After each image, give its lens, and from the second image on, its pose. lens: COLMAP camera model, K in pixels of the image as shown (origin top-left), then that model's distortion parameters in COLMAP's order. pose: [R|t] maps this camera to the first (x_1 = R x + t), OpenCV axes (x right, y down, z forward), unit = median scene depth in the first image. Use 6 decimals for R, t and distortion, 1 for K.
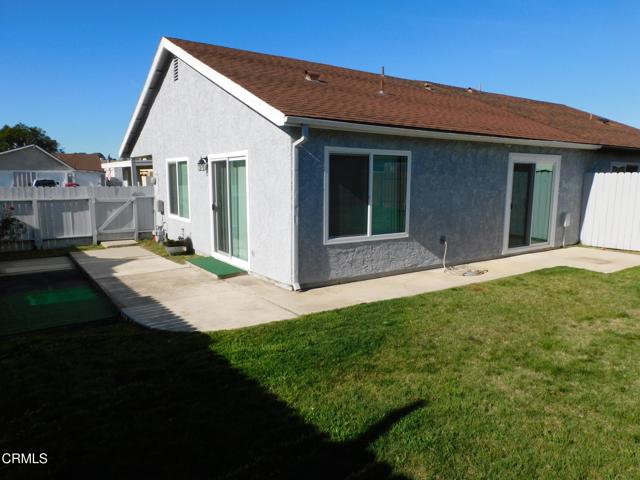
lens RADIAL K [[456.6, 0, 322.7], [0, 456.6, 238.2], [0, 0, 1]] dist [-0.003147, -0.007616]
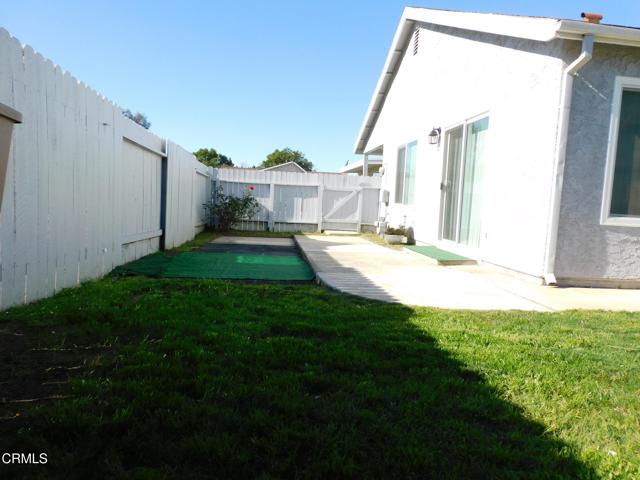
lens RADIAL K [[456.6, 0, 322.5], [0, 456.6, 239.5], [0, 0, 1]] dist [-0.003147, -0.007616]
pose [[0.876437, 0.084036, -0.474128, -0.035074], [-0.111805, 0.993258, -0.030626, 0.100369], [0.468357, 0.079852, 0.879923, 0.222369]]
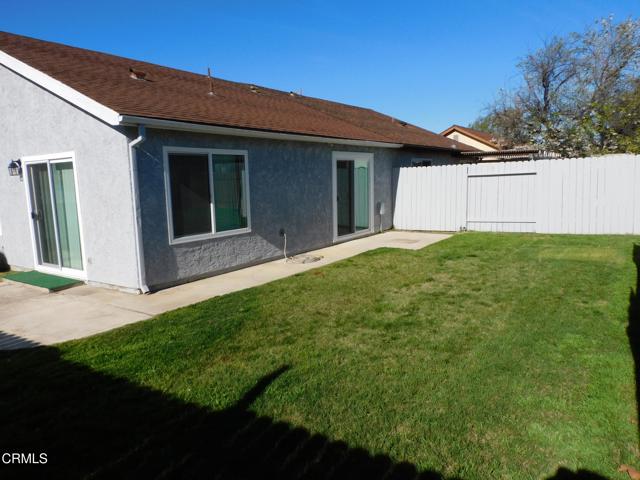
lens RADIAL K [[456.6, 0, 323.7], [0, 456.6, 237.6], [0, 0, 1]] dist [-0.003147, -0.007616]
pose [[0.931032, -0.077983, 0.356508, -0.037890], [0.079515, 0.996780, 0.010379, 0.014922], [-0.356169, 0.018685, 0.934235, -0.052312]]
